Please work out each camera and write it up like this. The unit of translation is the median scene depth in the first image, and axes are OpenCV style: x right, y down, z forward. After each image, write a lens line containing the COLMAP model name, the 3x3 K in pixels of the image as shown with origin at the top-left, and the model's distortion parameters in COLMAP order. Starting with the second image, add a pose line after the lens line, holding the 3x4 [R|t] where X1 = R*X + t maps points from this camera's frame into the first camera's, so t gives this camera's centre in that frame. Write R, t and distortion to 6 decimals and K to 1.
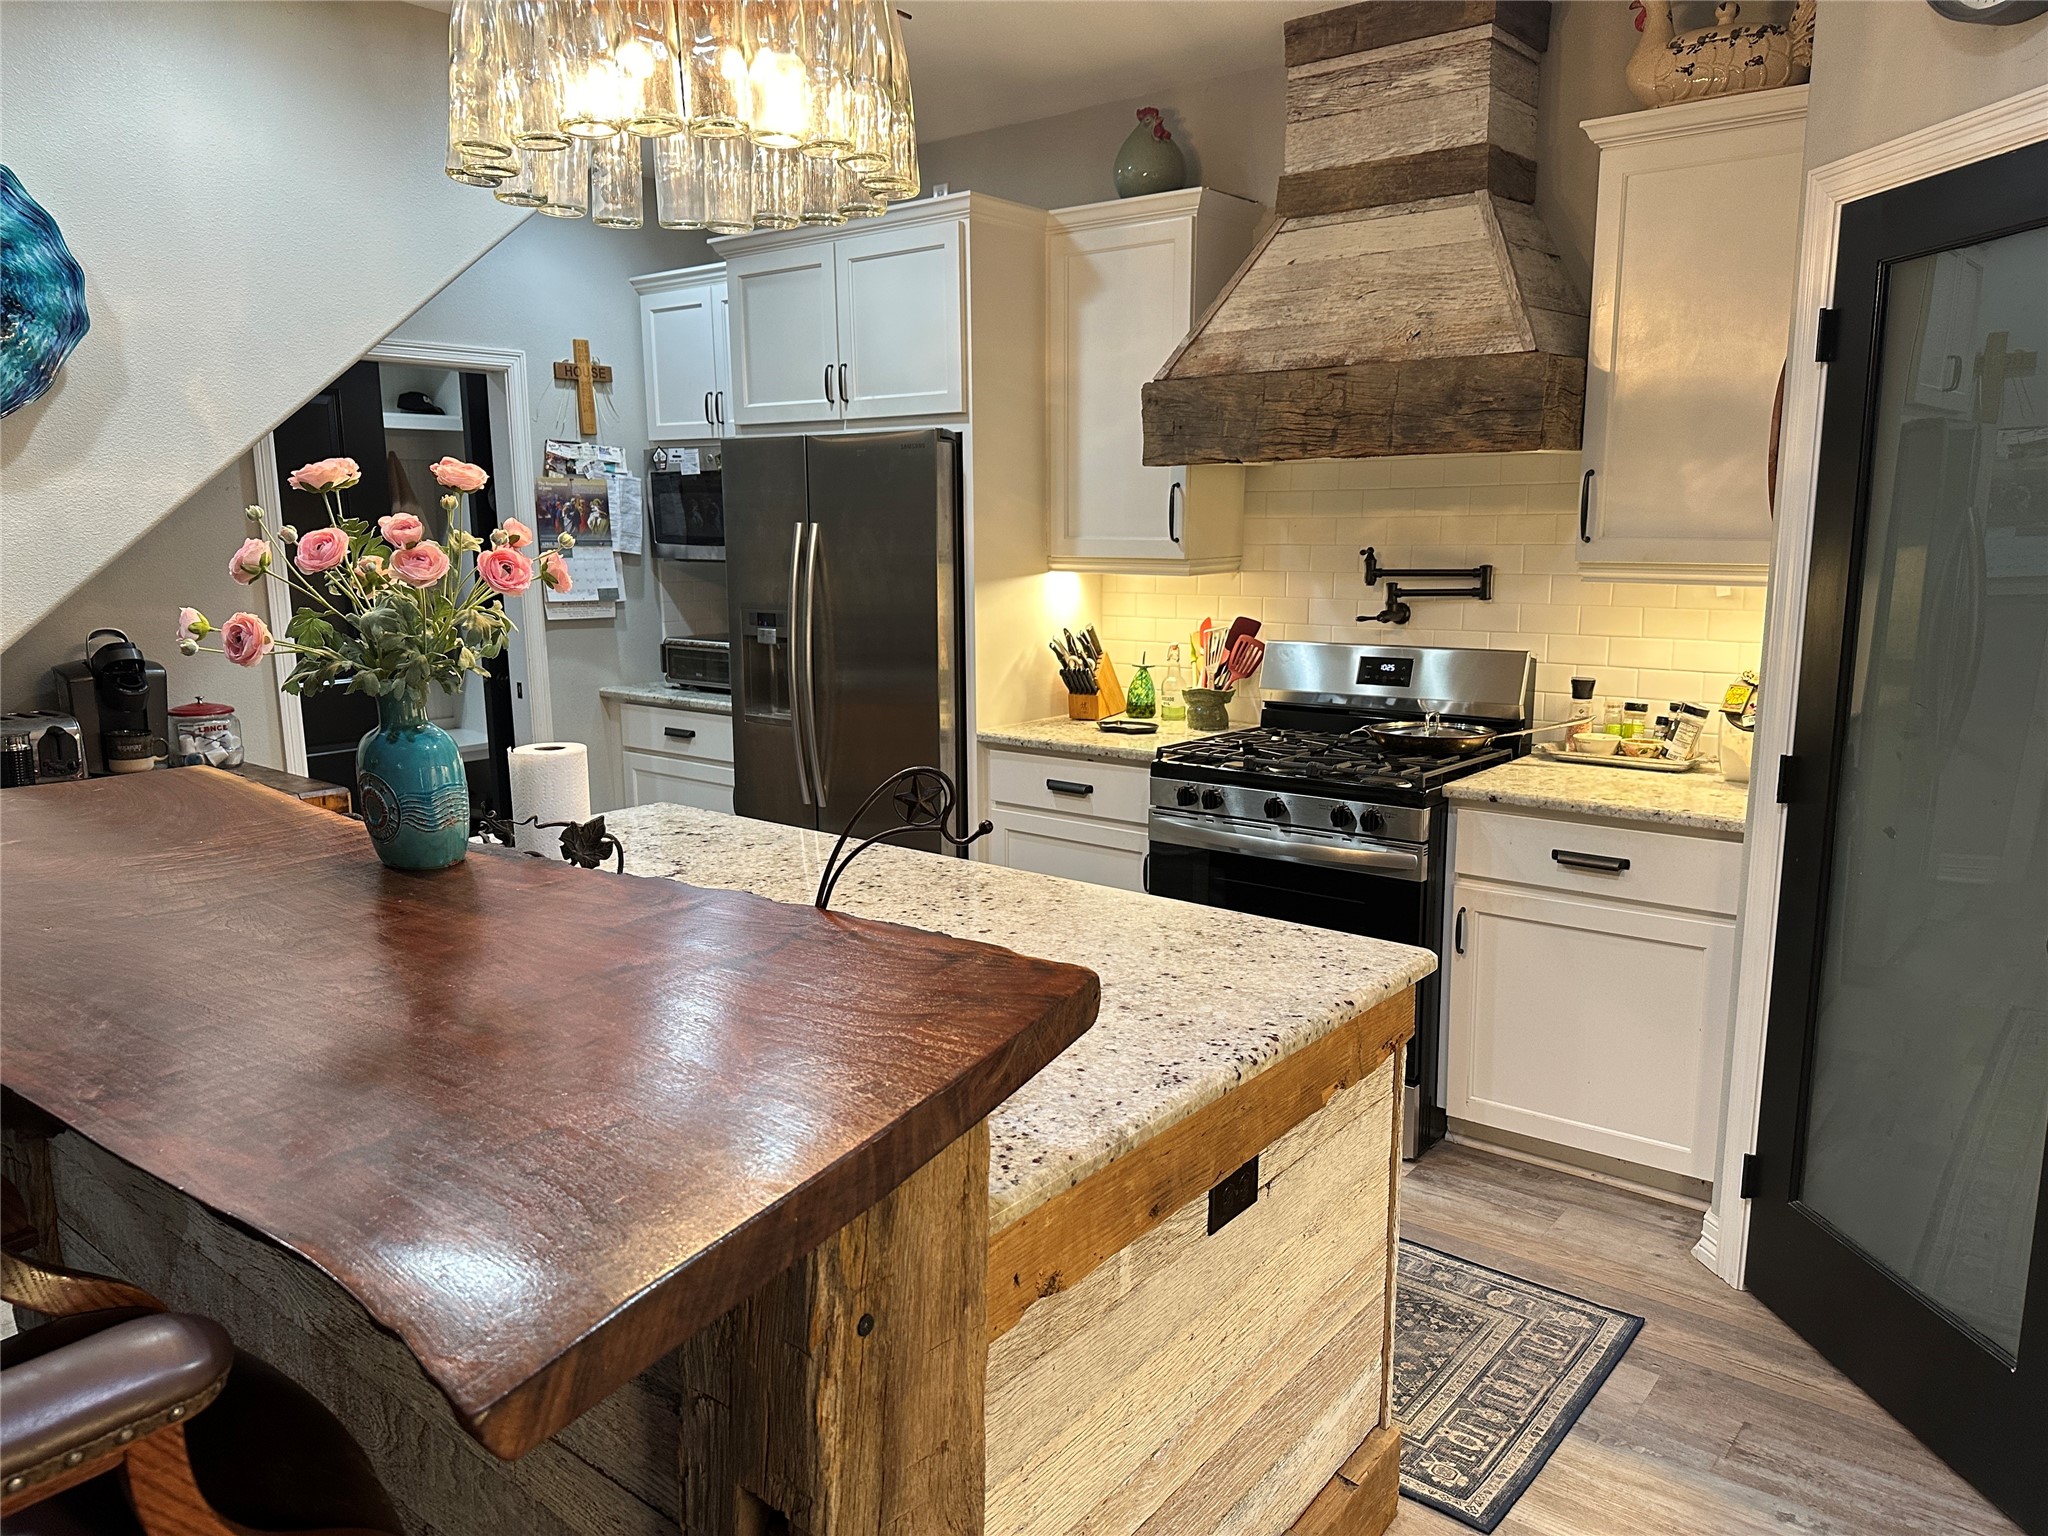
lens RADIAL K [[1431.2, 0, 1019.4], [0, 1431.2, 788.8], [0, 0, 1]] dist [0.062897, -0.082719]
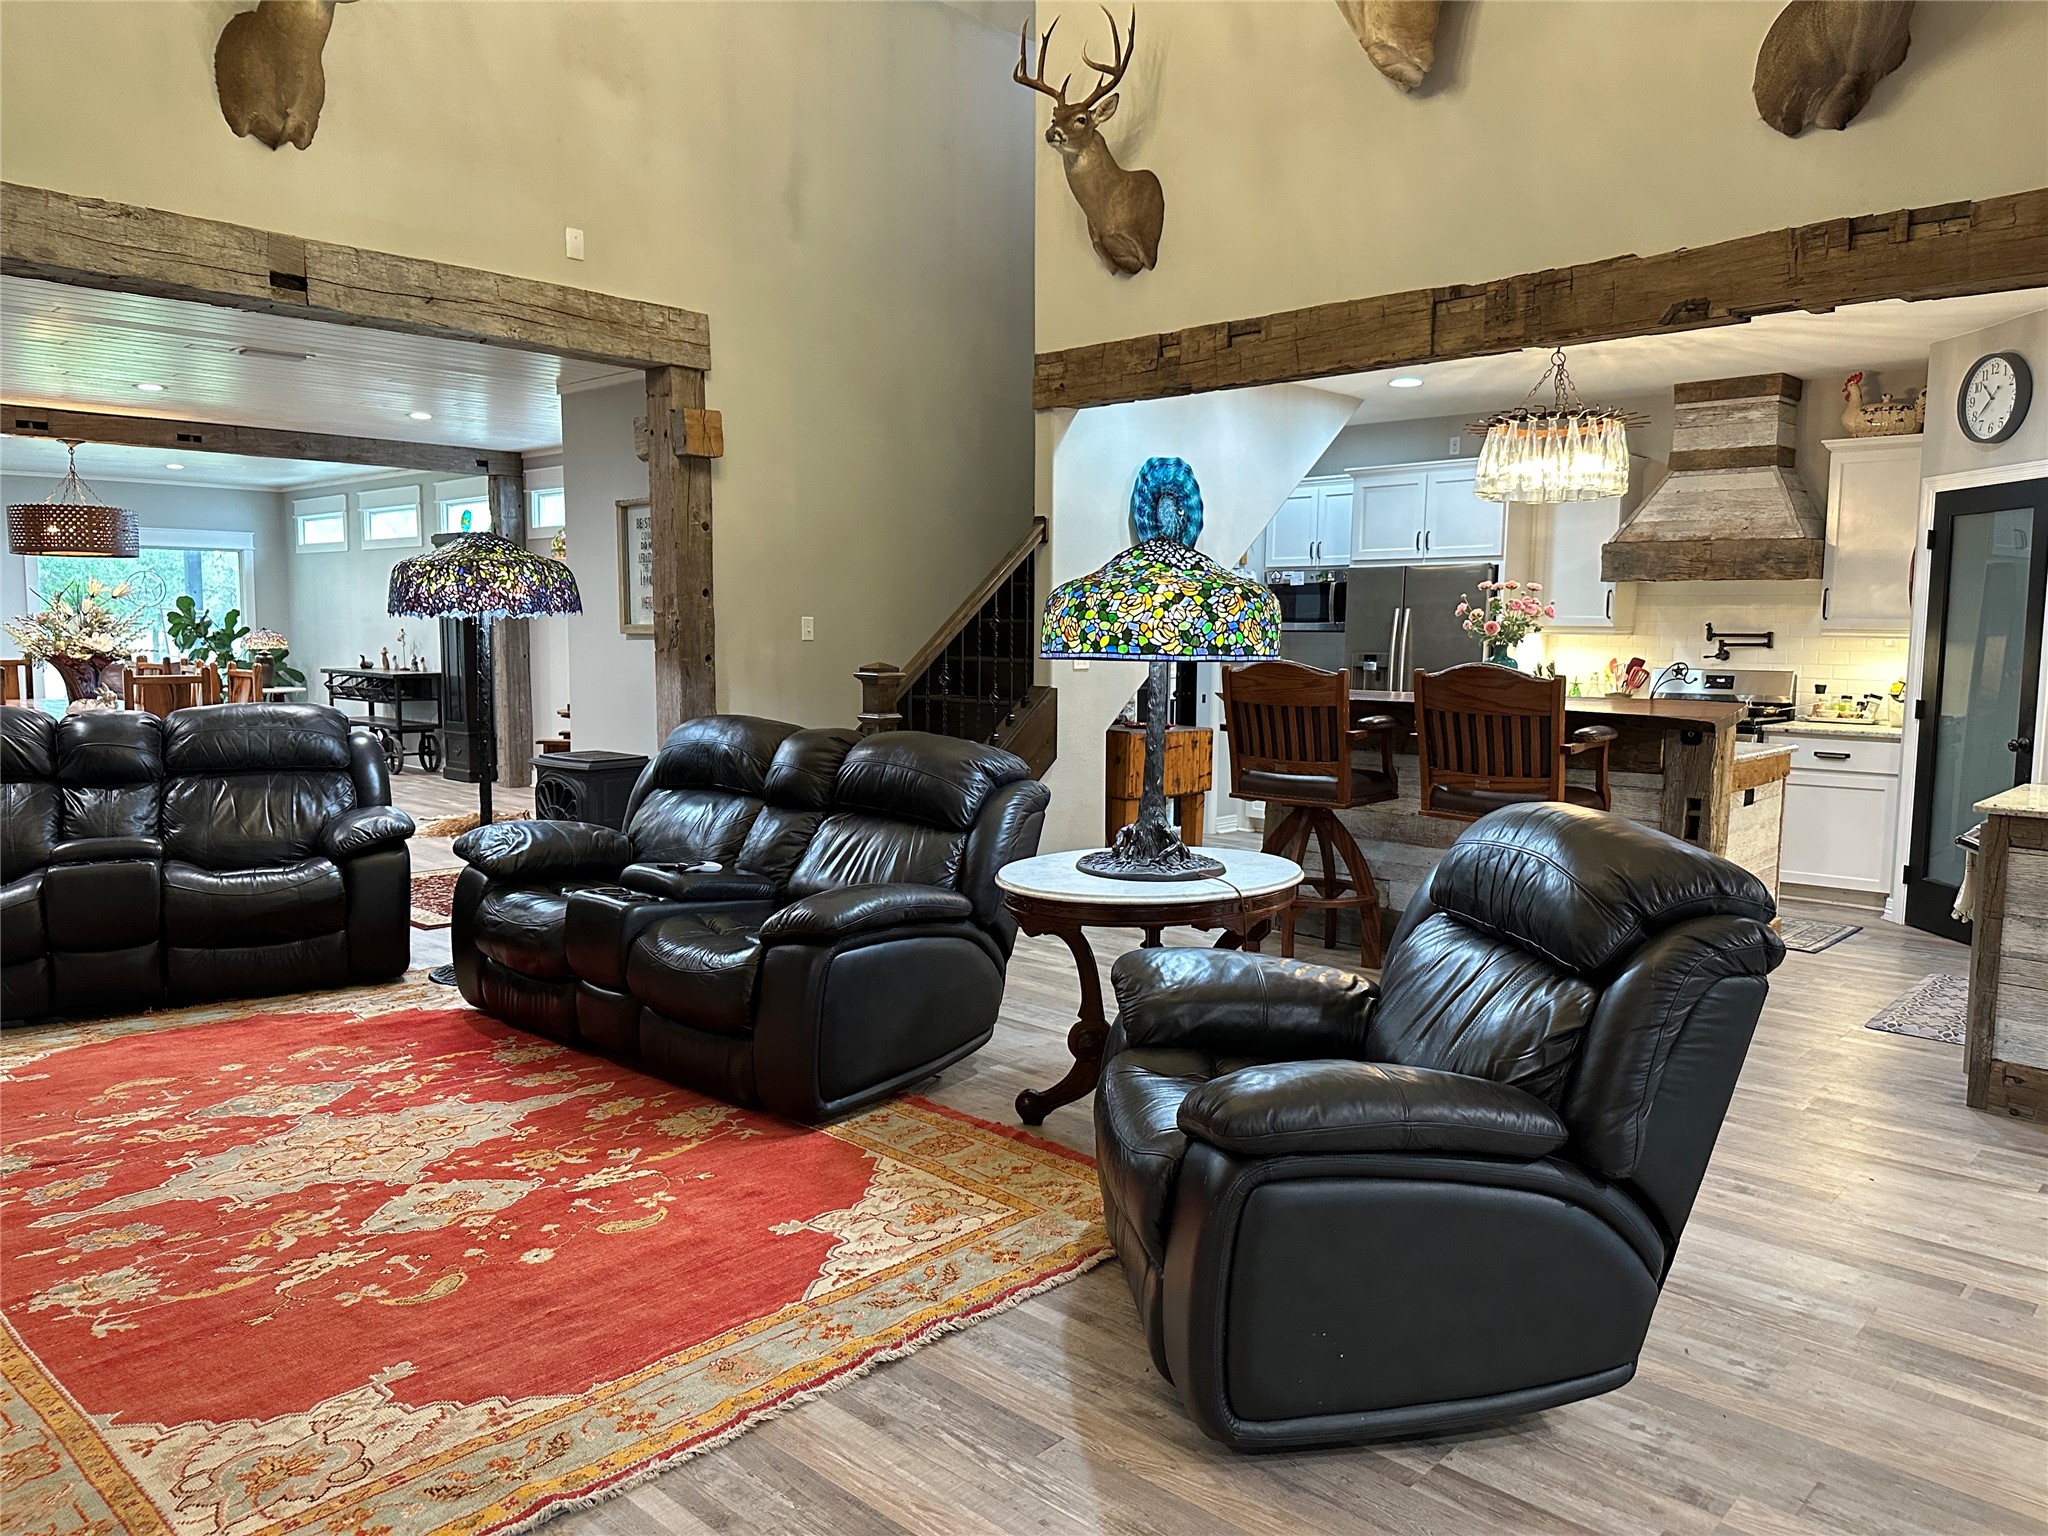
lens RADIAL K [[1431.2, 0, 1036.9], [0, 1431.2, 778.8], [0, 0, 1]] dist [0.062897, -0.082719]
pose [[0.997510, 0.021234, -0.067249, -0.552359], [-0.026416, 0.996671, -0.077131, 0.231121], [0.065387, 0.078715, 0.994750, -1.064778]]
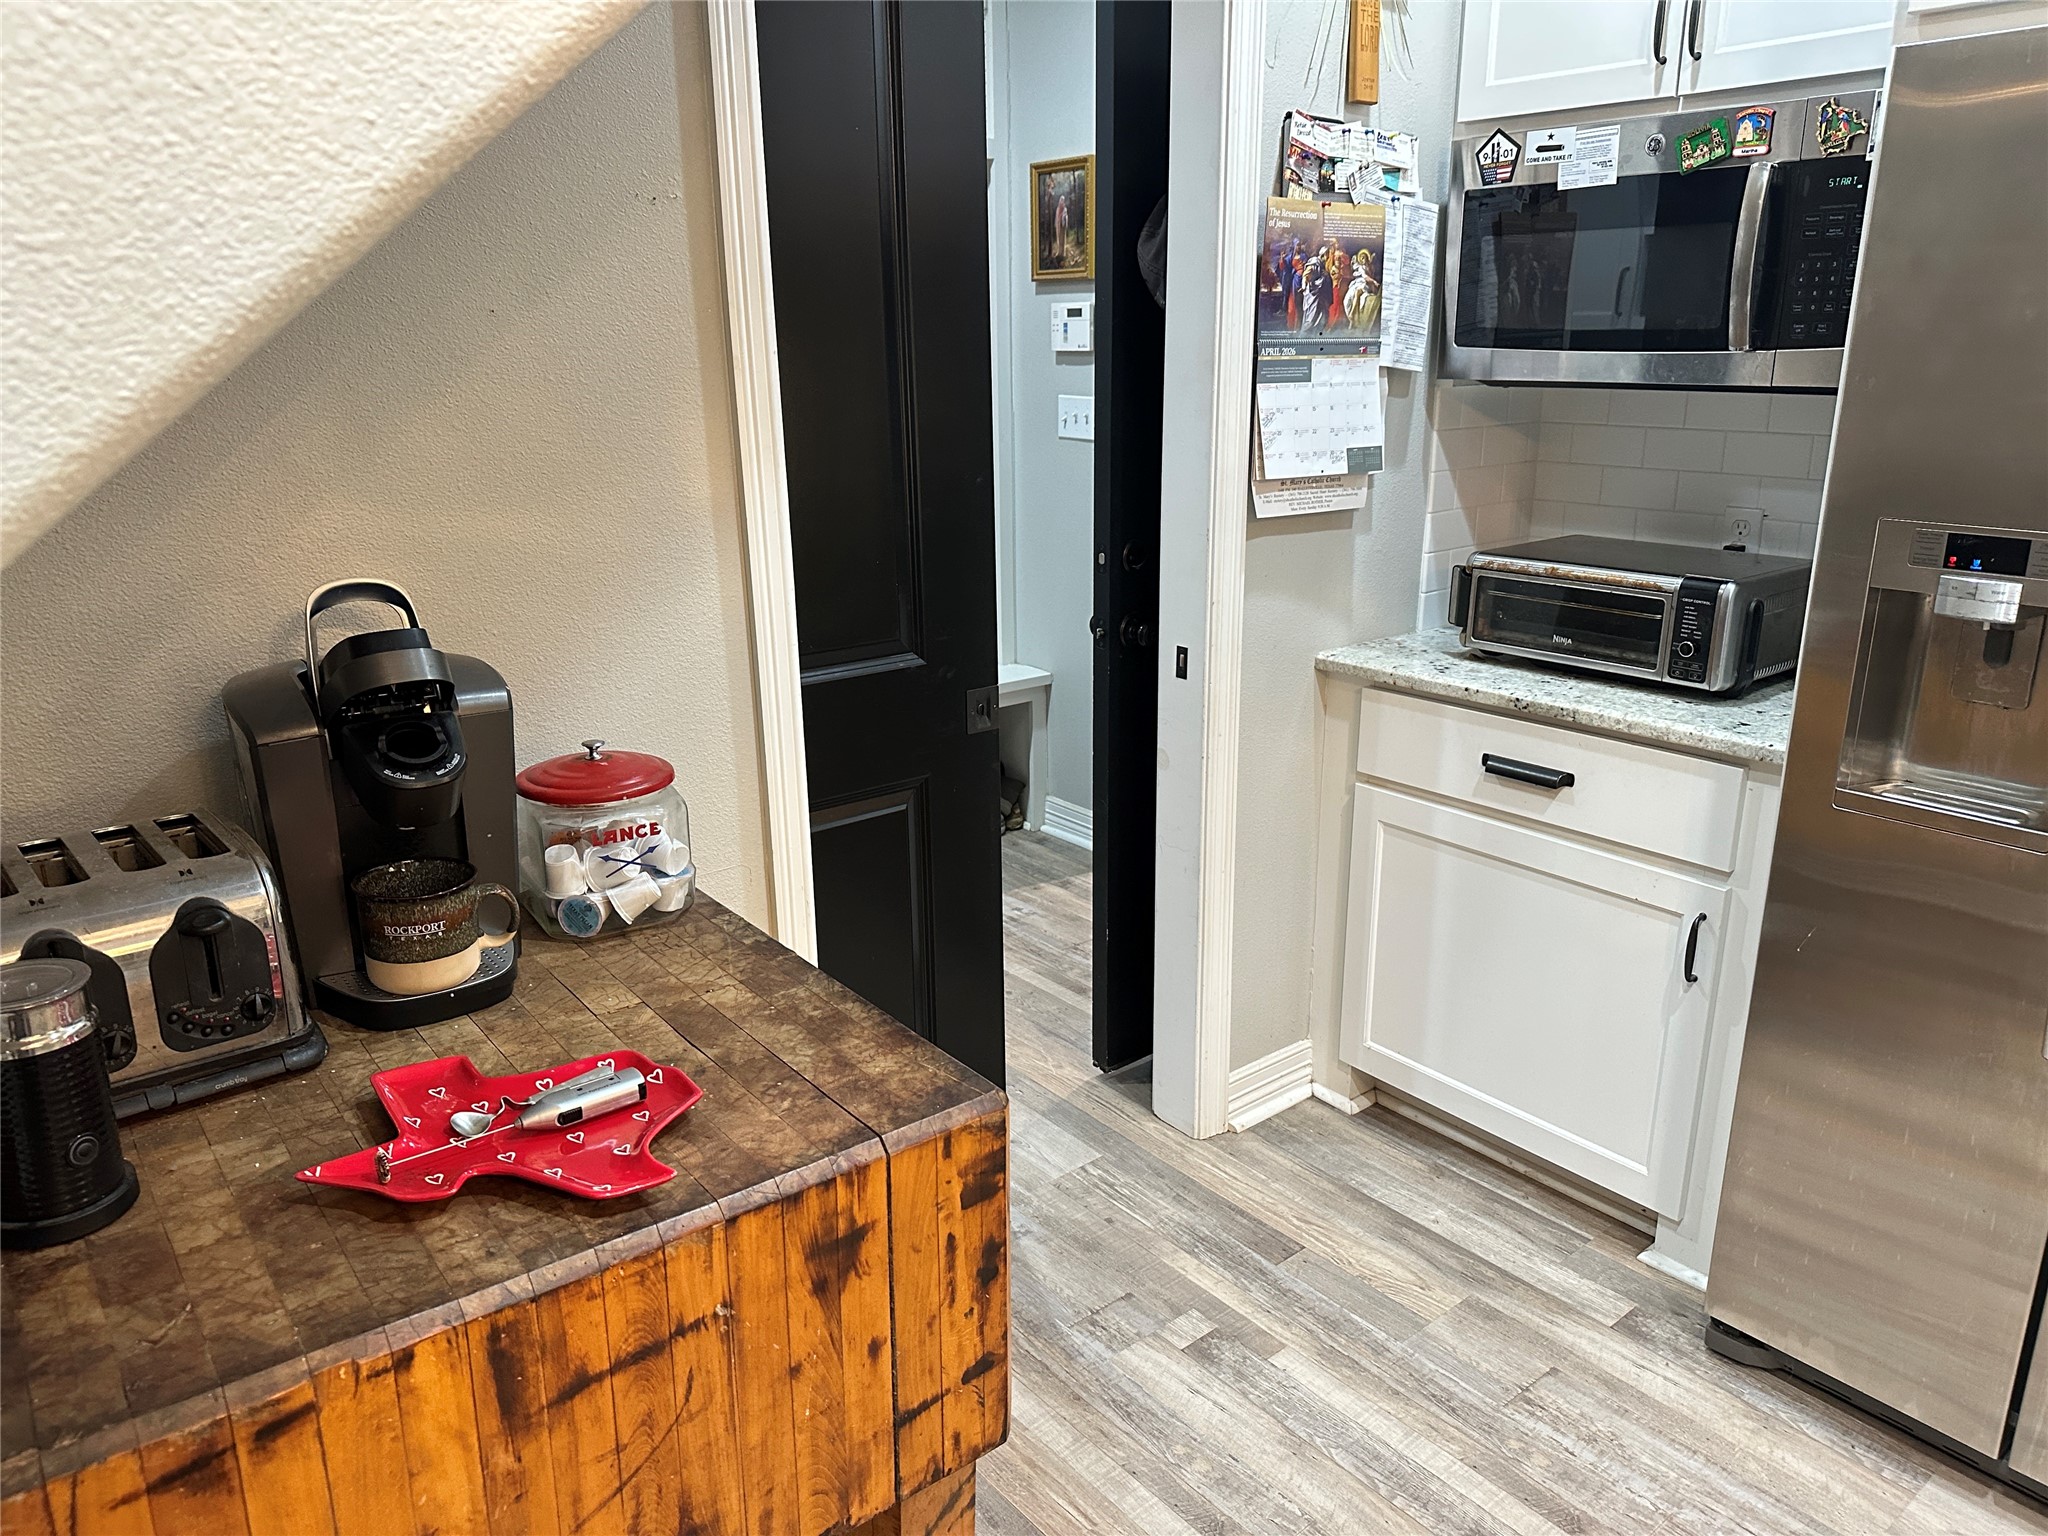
lens RADIAL K [[1431.2, 0, 1031.4], [0, 1431.2, 769.2], [0, 0, 1]] dist [0.062897, -0.082719]
pose [[0.977900, 0.059650, -0.200382, -0.377830], [-0.037908, 0.993138, 0.110637, -0.106601], [0.205606, -0.100596, 0.973451, 0.655384]]
